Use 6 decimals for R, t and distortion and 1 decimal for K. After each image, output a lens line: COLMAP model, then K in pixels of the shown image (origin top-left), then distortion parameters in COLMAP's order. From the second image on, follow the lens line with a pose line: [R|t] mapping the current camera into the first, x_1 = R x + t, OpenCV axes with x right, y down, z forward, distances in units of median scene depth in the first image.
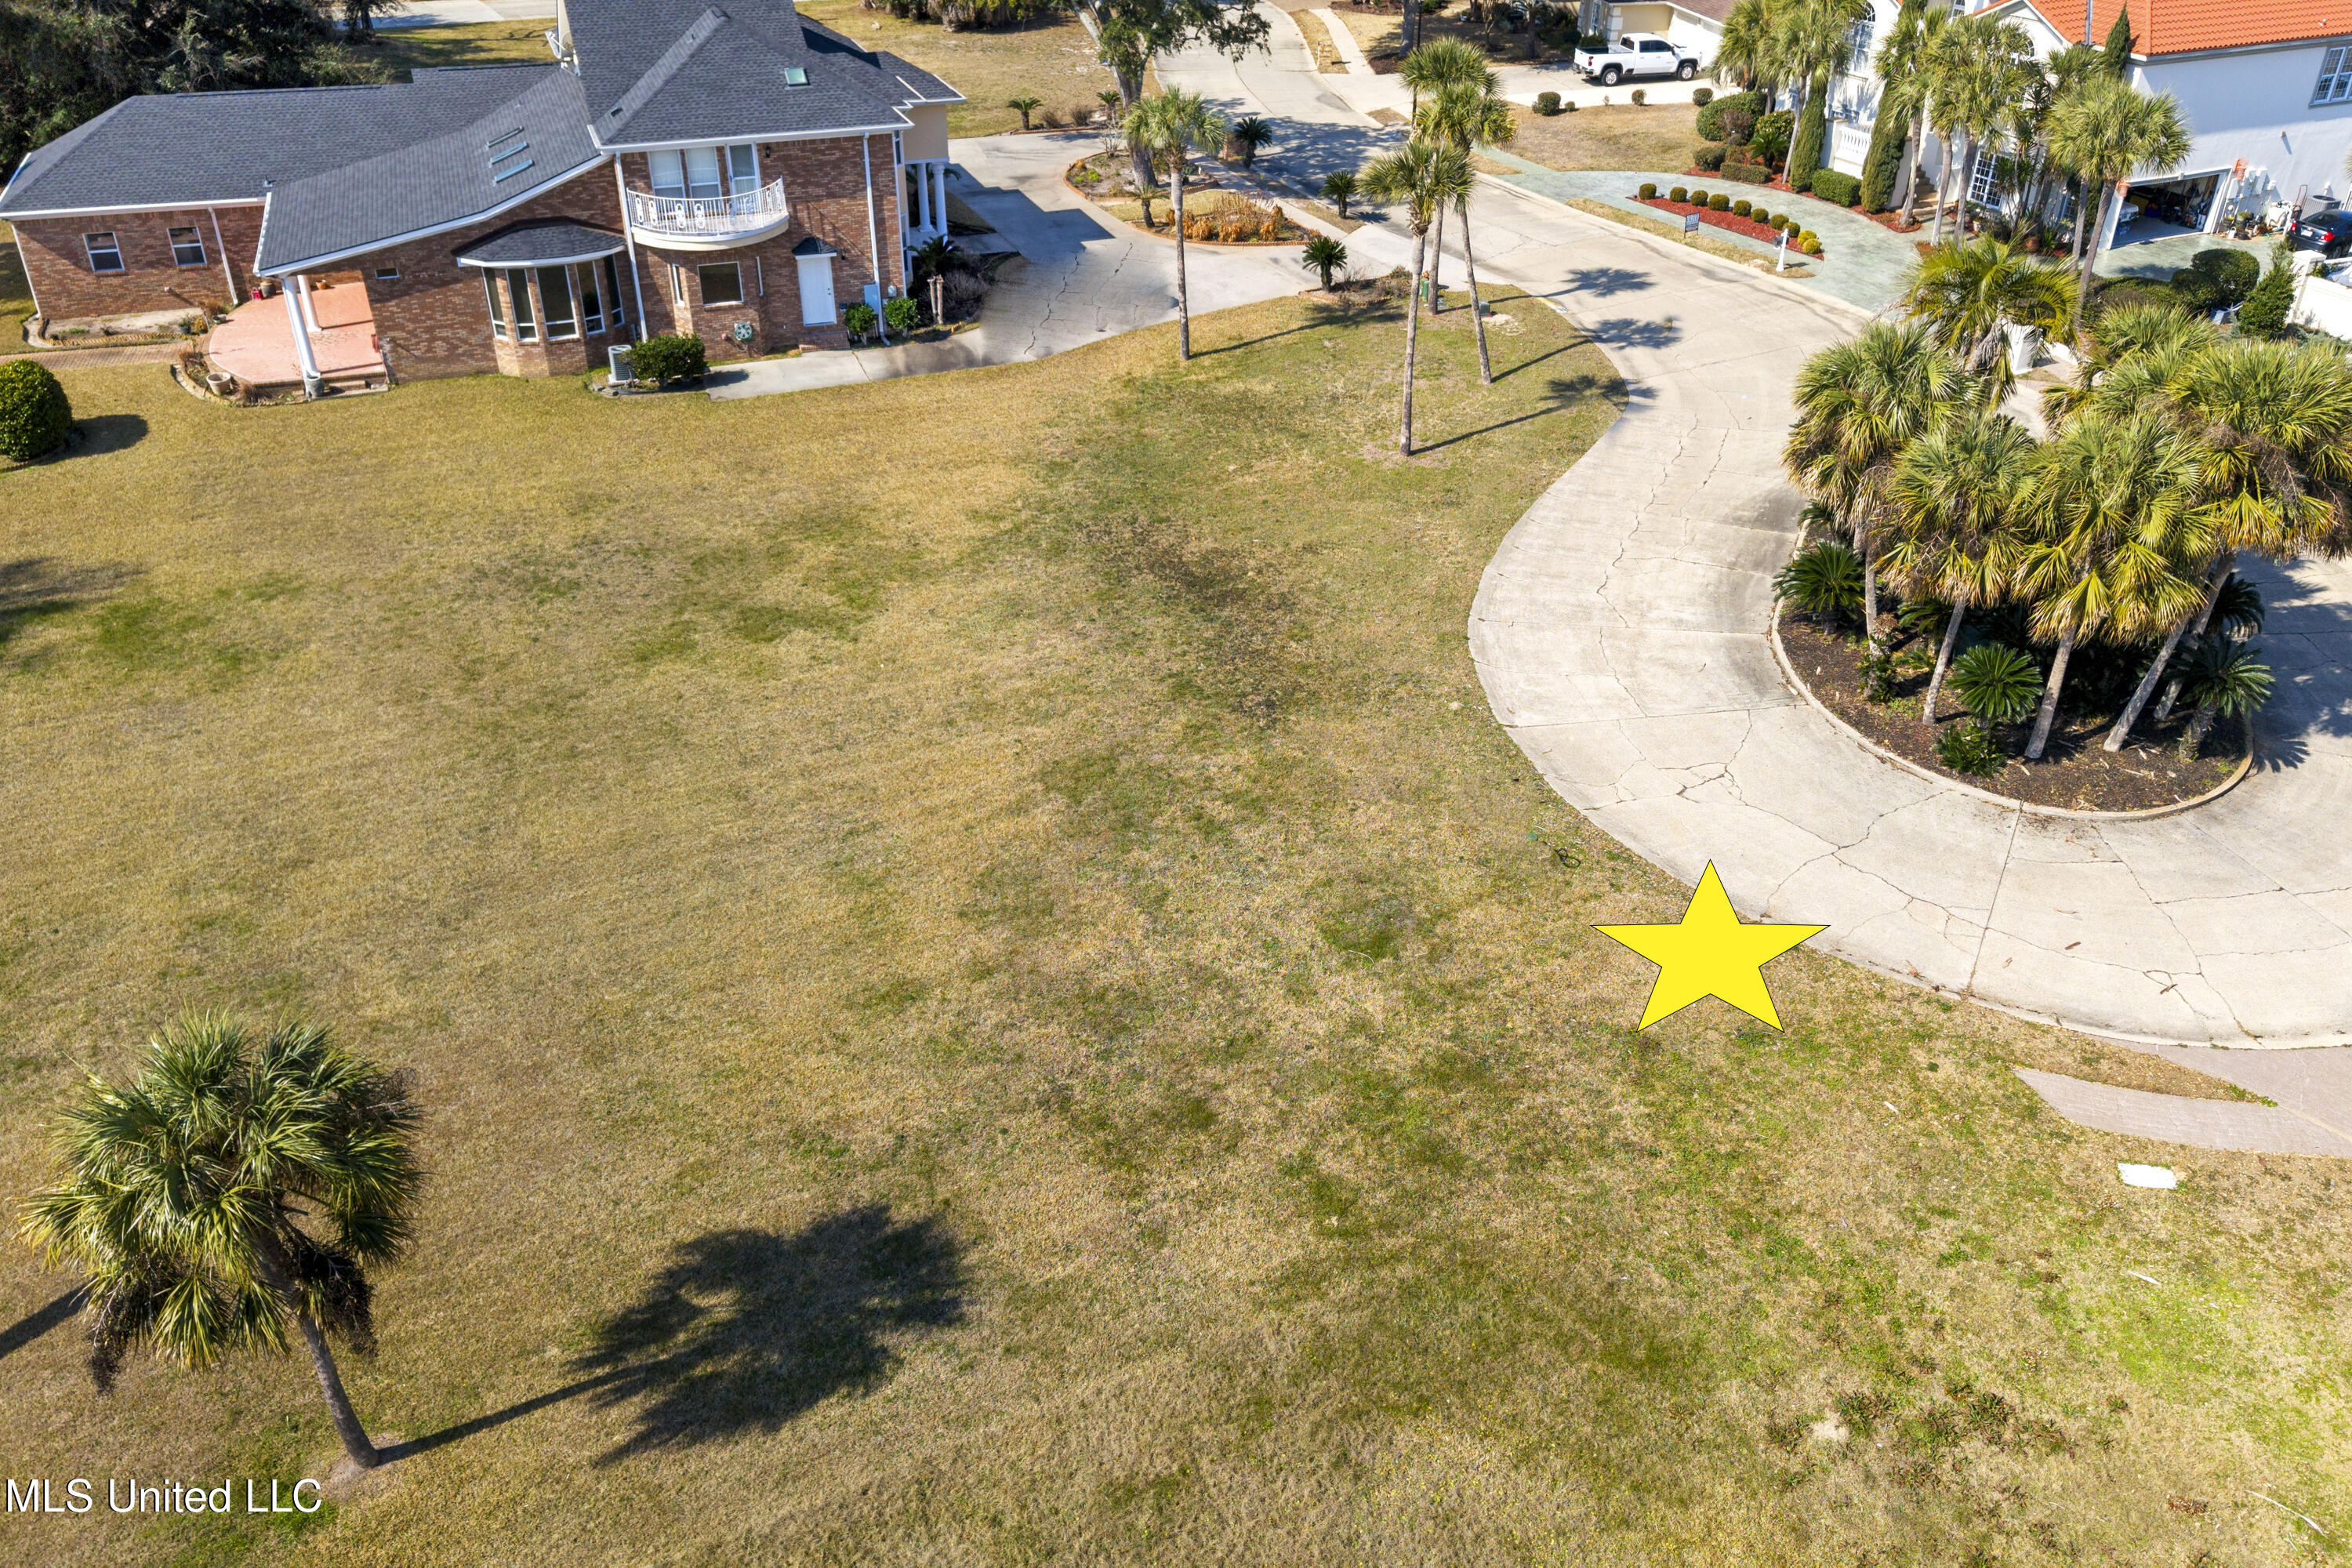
lens RADIAL K [[1860.2, 0, 1176.0], [0, 1860.2, 784.0], [0, 0, 1]] dist [0.034322, -0.041854]
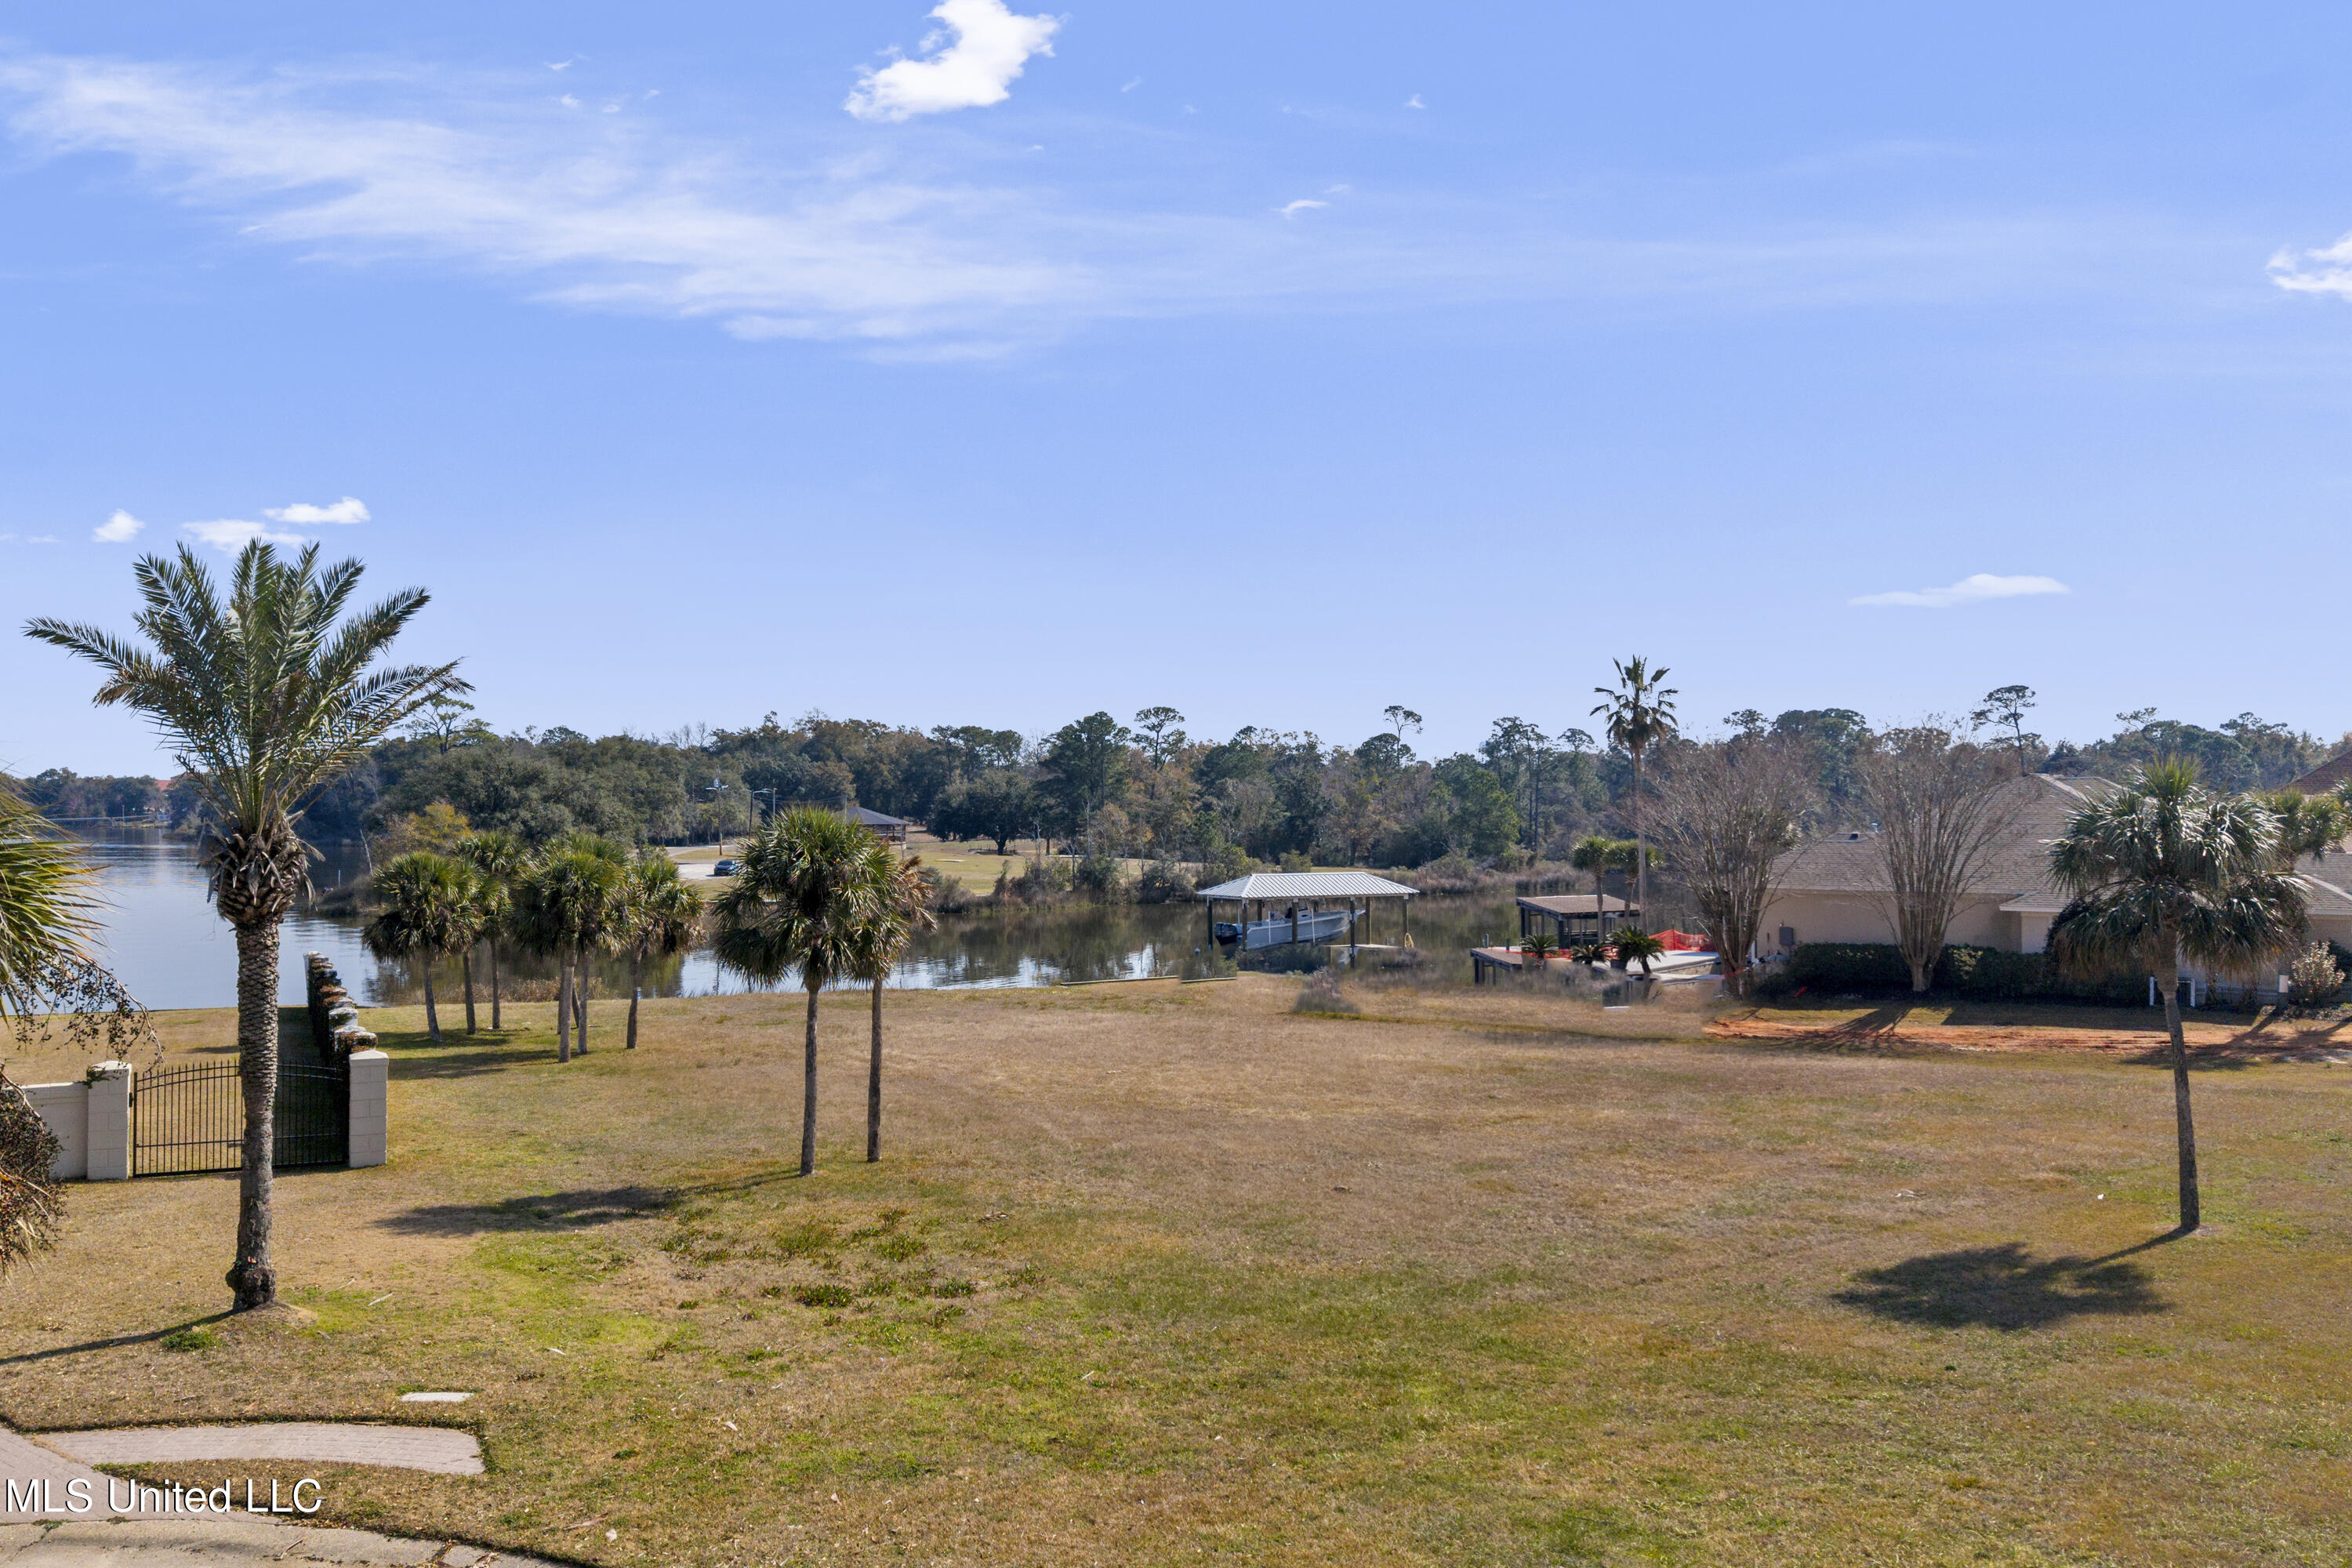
lens RADIAL K [[1850.2, 0, 1176.0], [0, 1850.2, 784.0], [0, 0, 1]] dist [0.166116, -0.327209]
pose [[-0.991482, -0.013409, -0.129551, 0.218492], [-0.078235, 0.856551, 0.510098, -0.258913], [0.104127, 0.515889, -0.850304, 1.010813]]
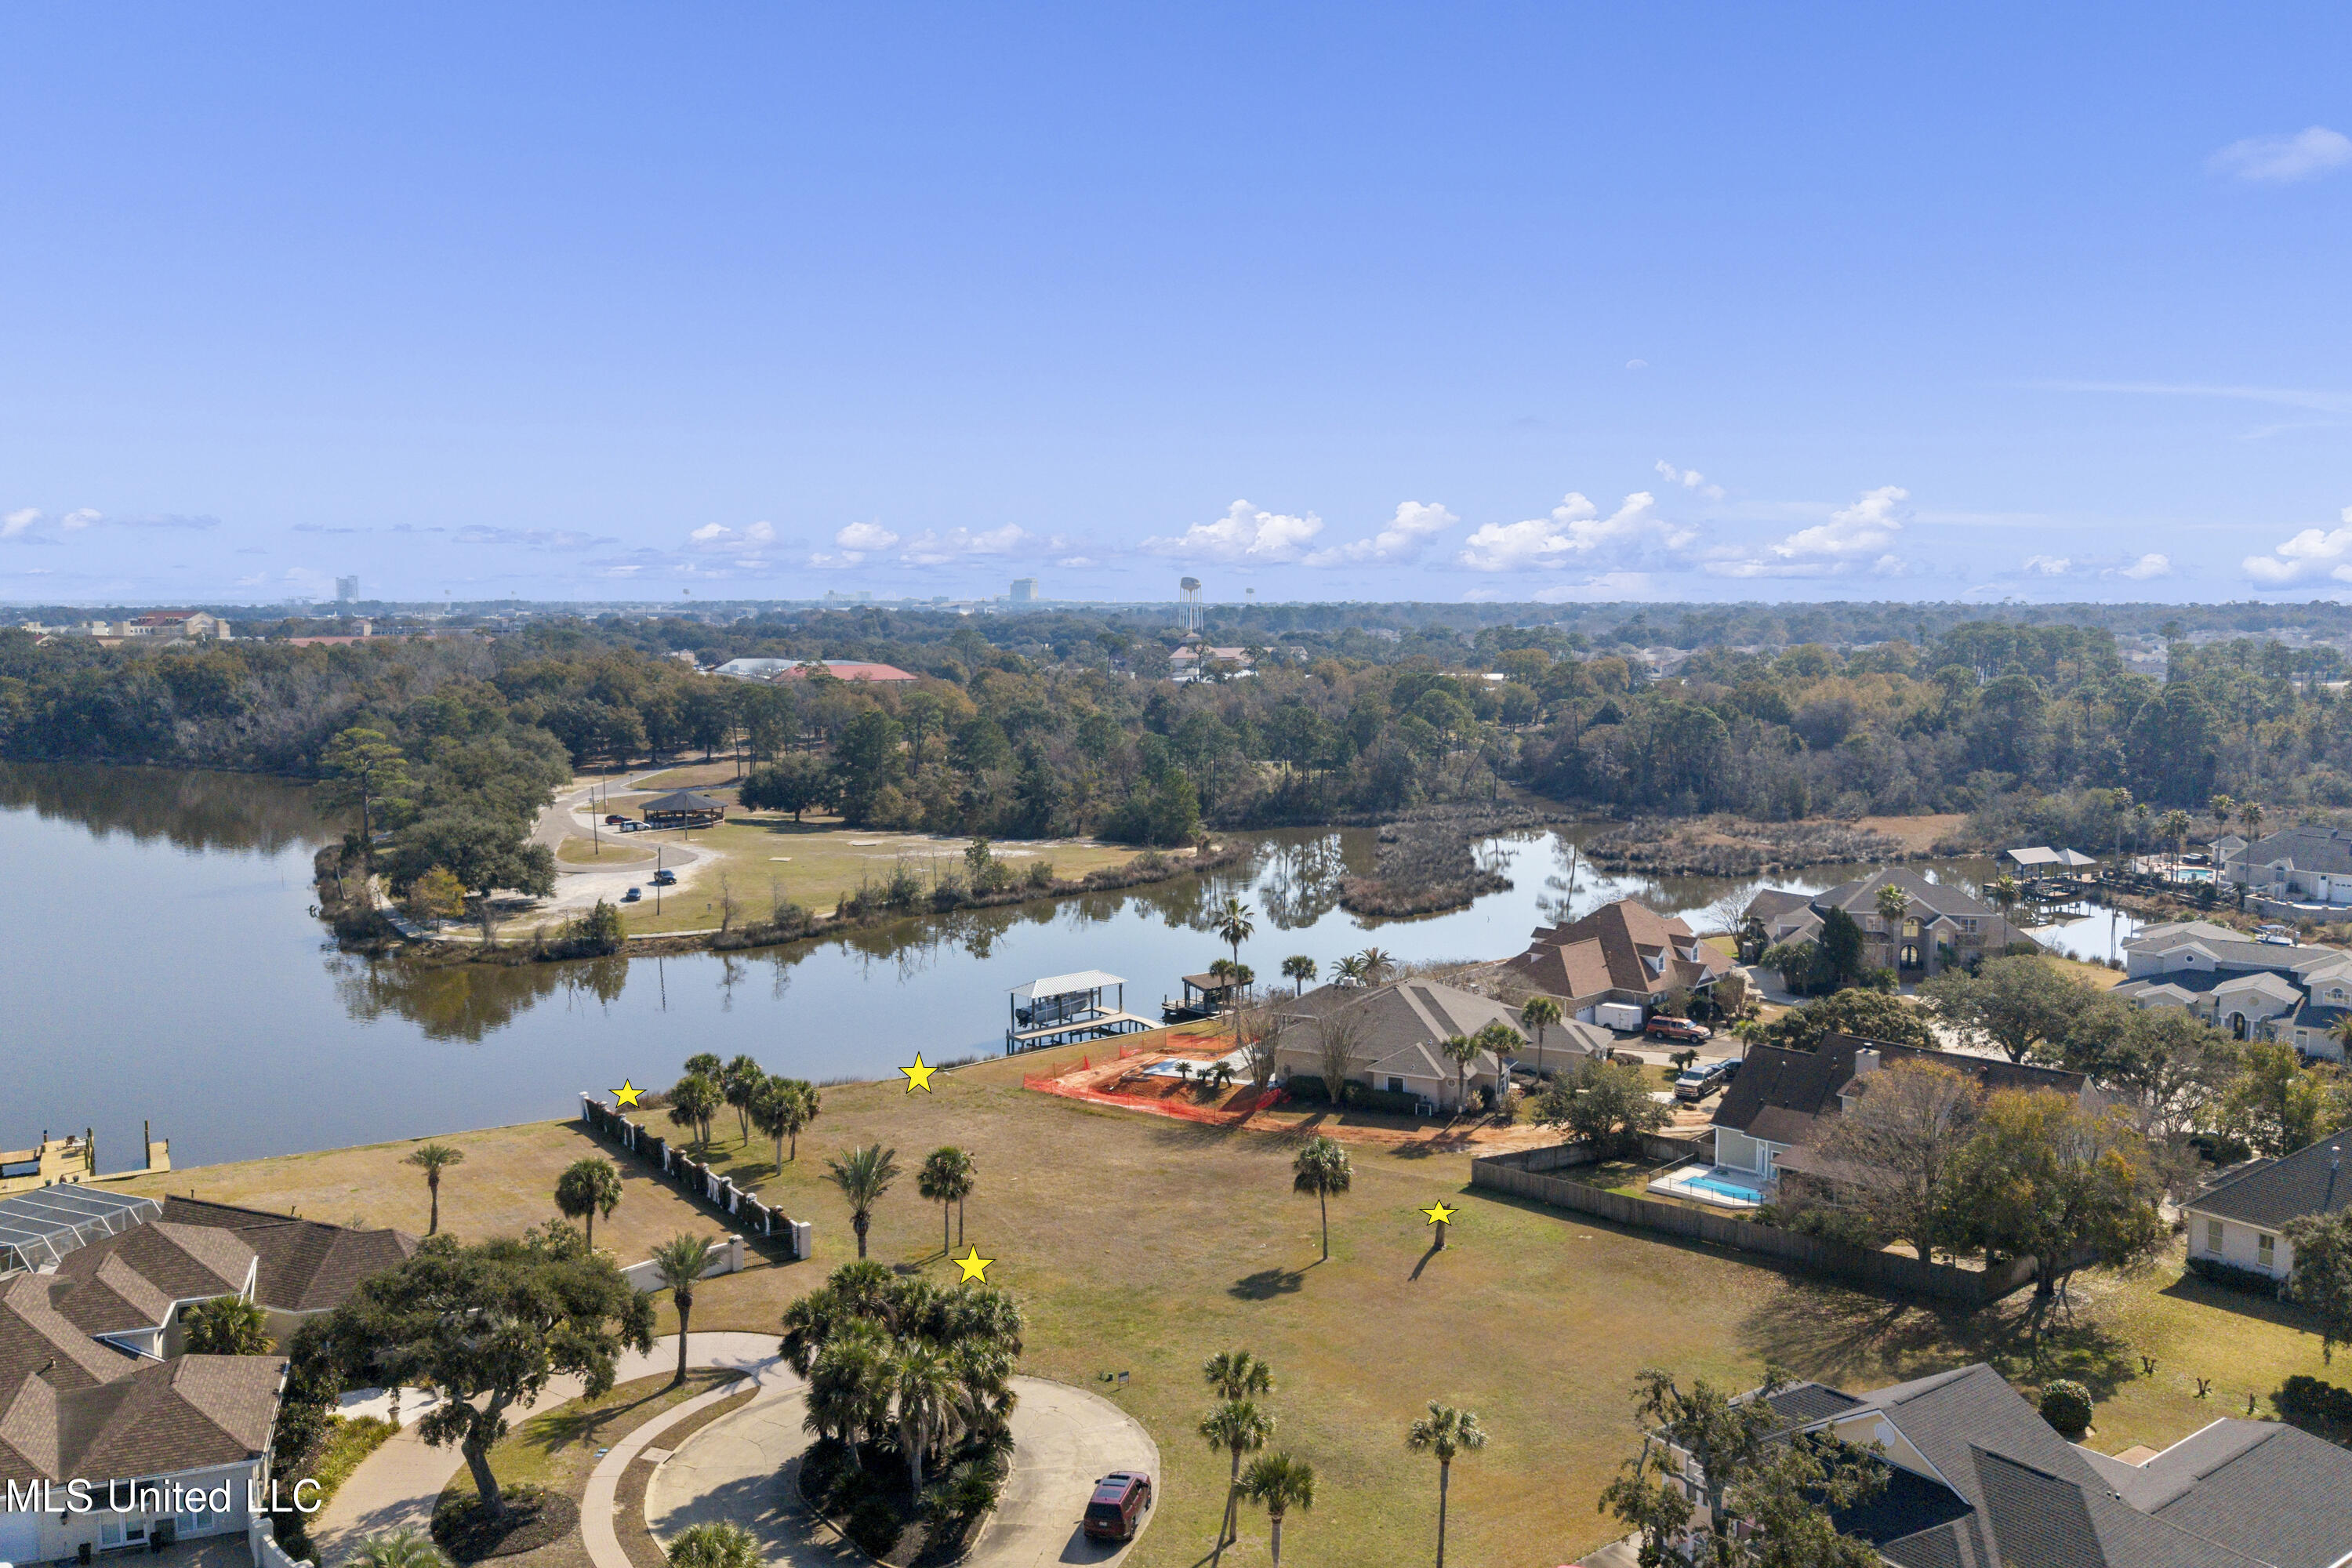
lens RADIAL K [[1887.1, 0, 1176.0], [0, 1887.1, 784.0], [0, 0, 1]] dist [0.084946, -0.131002]
pose [[-0.959228, 0.022291, -0.281754, 0.704165], [-0.153522, 0.795905, 0.585633, -1.867583], [0.237303, 0.605011, -0.760032, 2.128800]]
